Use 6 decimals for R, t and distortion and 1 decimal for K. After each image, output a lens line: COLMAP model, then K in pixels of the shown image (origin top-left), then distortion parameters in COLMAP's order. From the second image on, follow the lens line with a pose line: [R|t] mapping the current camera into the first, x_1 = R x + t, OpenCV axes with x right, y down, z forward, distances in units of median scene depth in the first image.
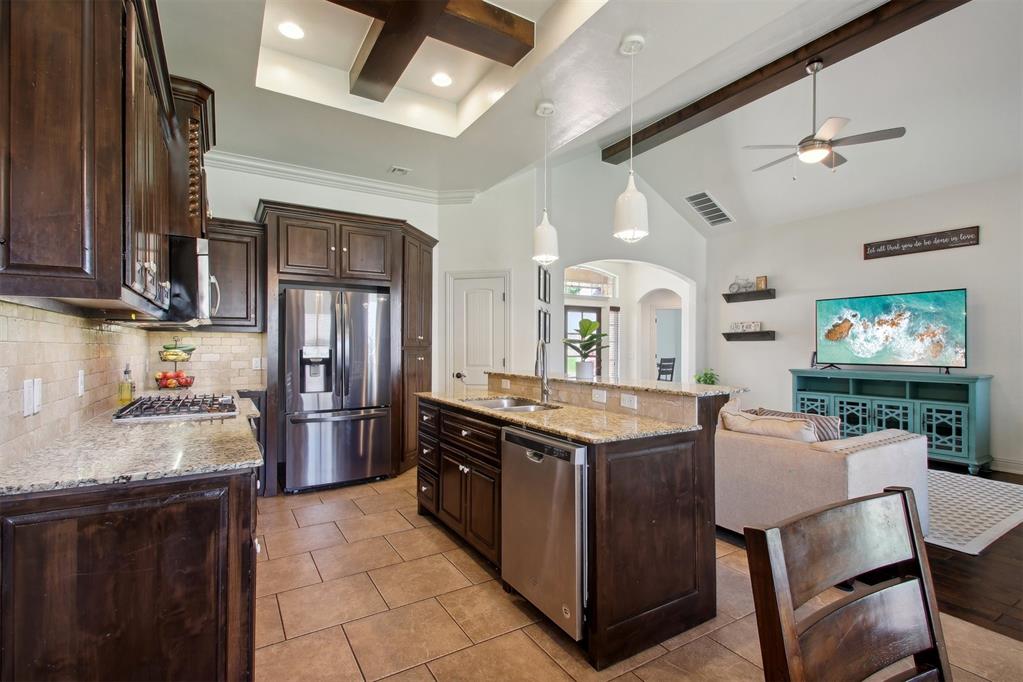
lens RADIAL K [[475.5, 0, 495.1], [0, 475.5, 347.0], [0, 0, 1]] dist [0.000146, -0.004281]
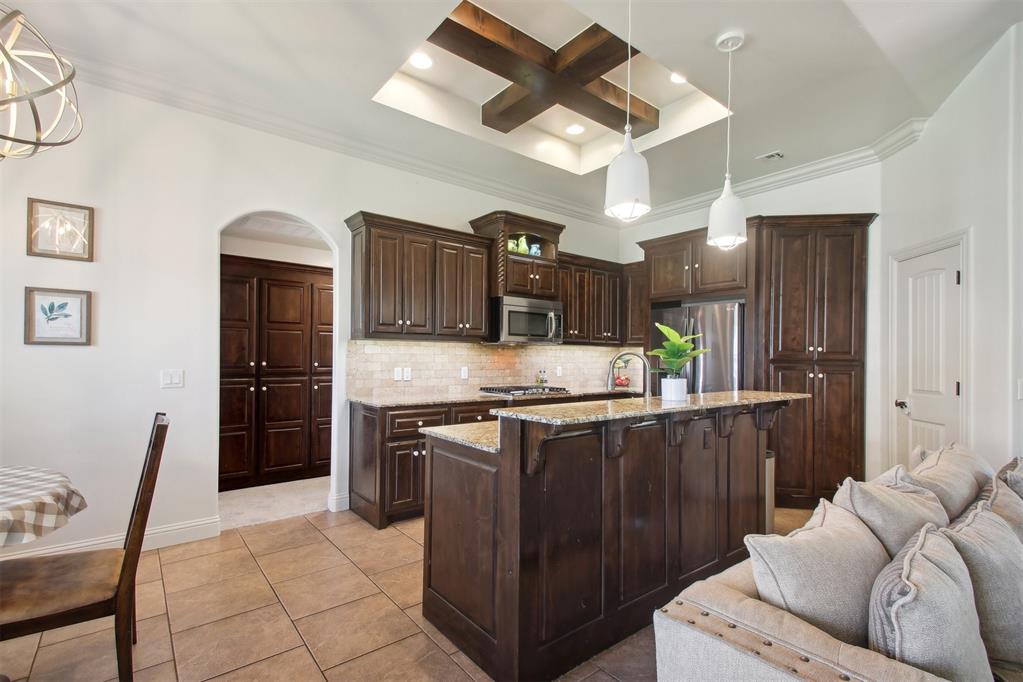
lens RADIAL K [[475.5, 0, 516.5], [0, 475.5, 357.2], [0, 0, 1]] dist [0.000146, -0.004281]
pose [[0.135177, 0.000436, -0.990821, 0.647778], [-0.012384, 0.999923, -0.001249, 0.001496], [0.990744, 0.012439, 0.135172, 0.463578]]
